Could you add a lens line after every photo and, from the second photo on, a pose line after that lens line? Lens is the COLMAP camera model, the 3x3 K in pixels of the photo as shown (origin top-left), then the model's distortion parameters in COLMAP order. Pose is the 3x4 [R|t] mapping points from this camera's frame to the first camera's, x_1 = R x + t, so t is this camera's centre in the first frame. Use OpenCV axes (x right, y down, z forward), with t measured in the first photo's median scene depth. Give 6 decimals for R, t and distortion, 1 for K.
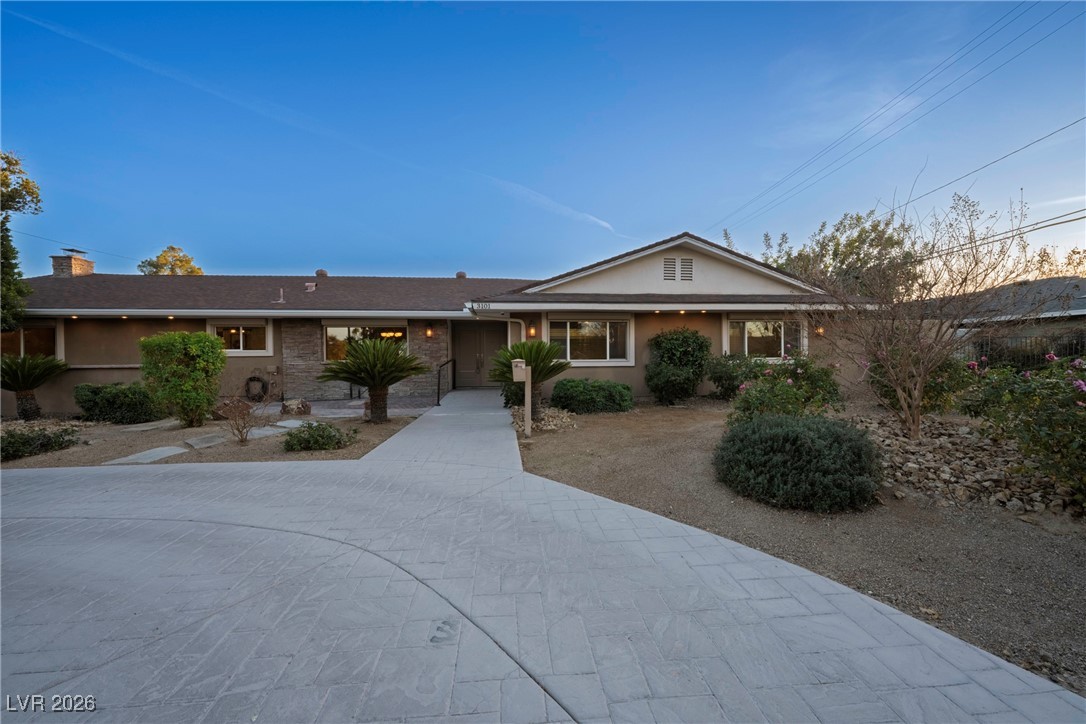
lens RADIAL K [[436.9, 0, 543.0], [0, 436.9, 362.0], [0, 0, 1]] dist [0.002542, 0.000240]
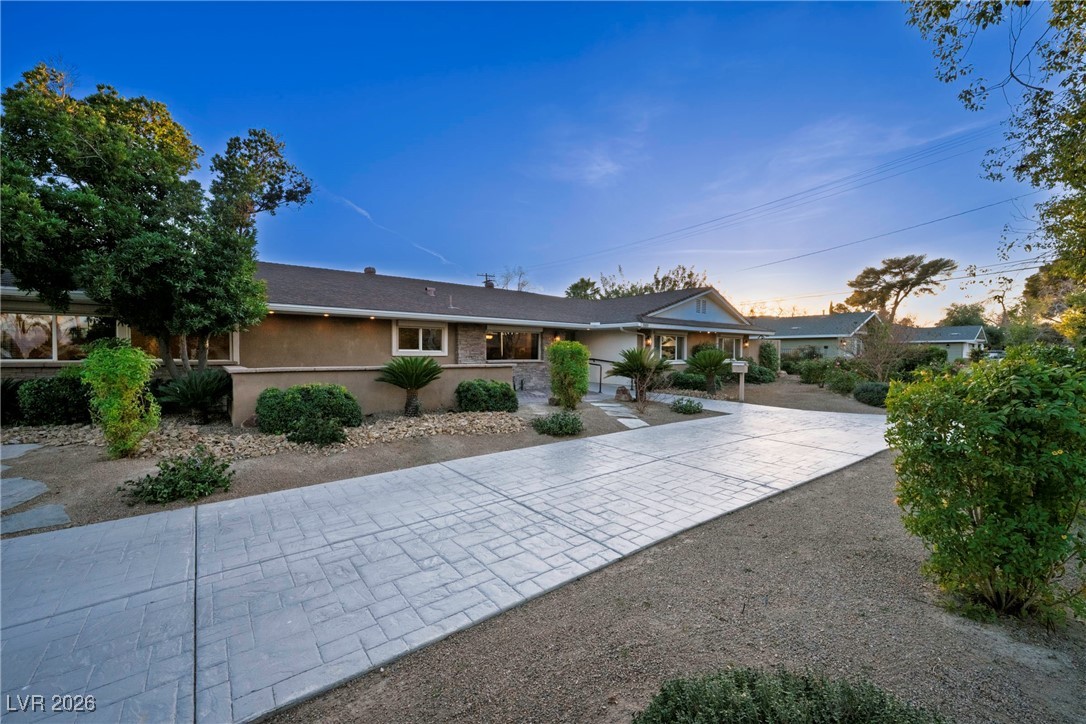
lens RADIAL K [[436.9, 0, 543.0], [0, 436.9, 362.0], [0, 0, 1]] dist [0.002542, 0.000240]
pose [[0.834721, -0.001178, 0.550672, -1.117336], [-0.003911, 0.999960, 0.008069, -0.009544], [-0.550660, -0.008889, 0.834682, -0.066429]]
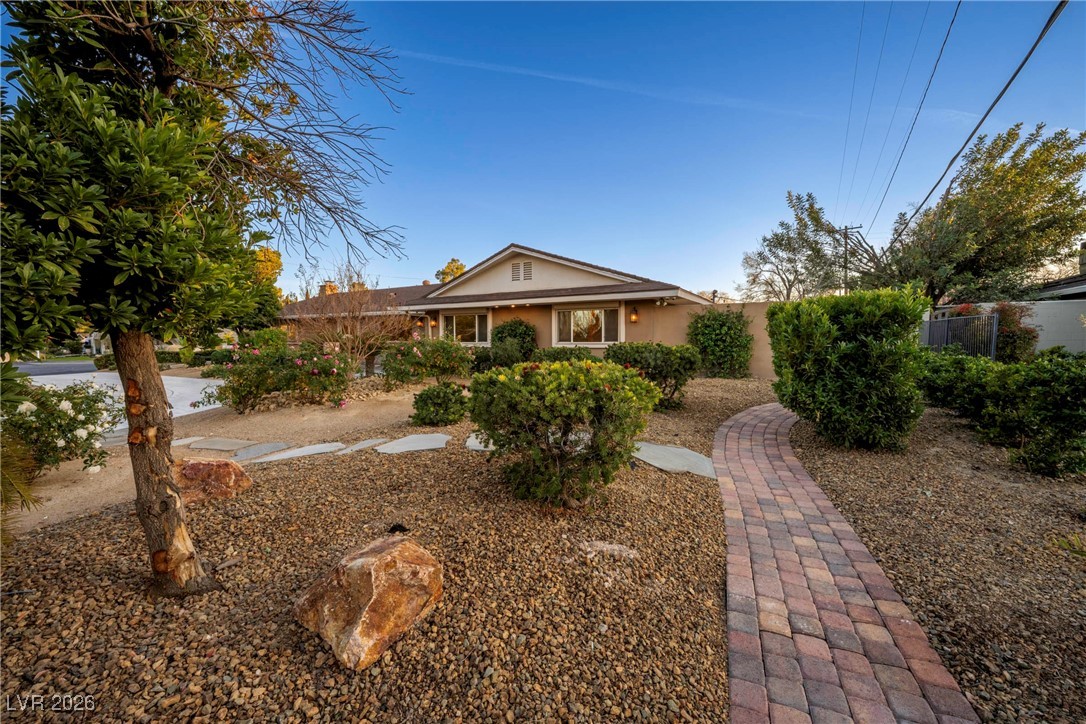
lens RADIAL K [[436.9, 0, 543.0], [0, 436.9, 362.0], [0, 0, 1]] dist [0.002542, 0.000240]
pose [[0.809262, 0.036646, -0.586304, 1.108617], [-0.010013, 0.998768, 0.048606, -0.012518], [0.587363, -0.033464, 0.808632, 0.004767]]
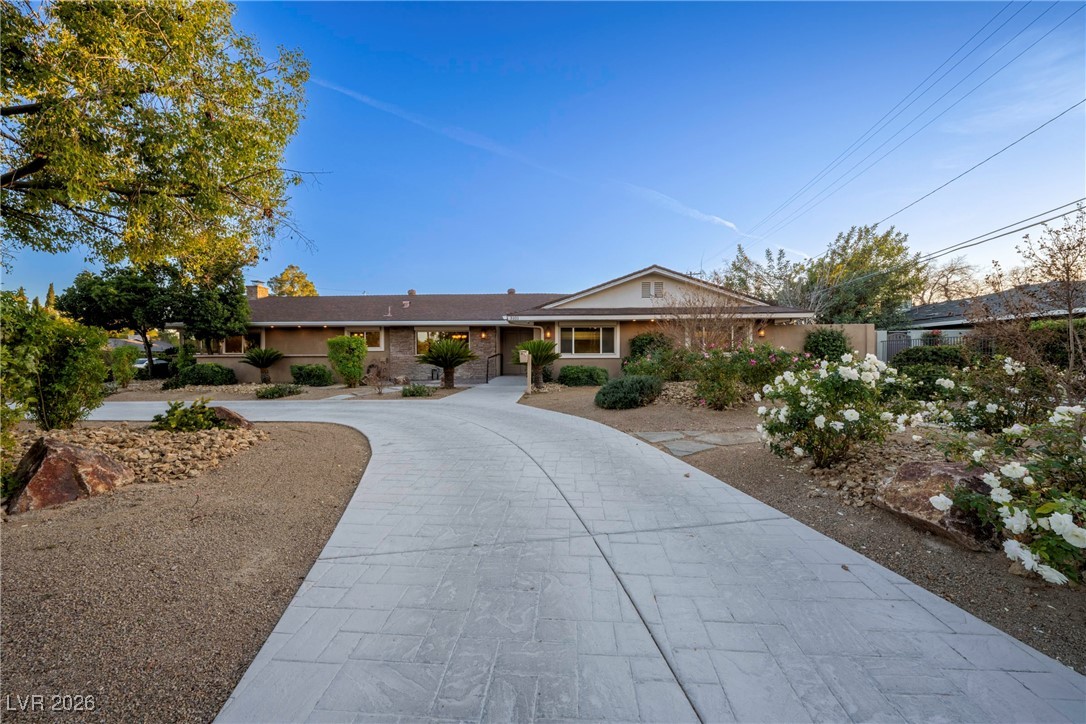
lens RADIAL K [[436.9, 0, 543.0], [0, 436.9, 362.0], [0, 0, 1]] dist [0.002542, 0.000240]
pose [[0.987621, 0.005550, -0.156762, 0.182262], [-0.006205, 0.999974, -0.003689, 0.028860], [0.156737, 0.004616, 0.987630, -0.451901]]
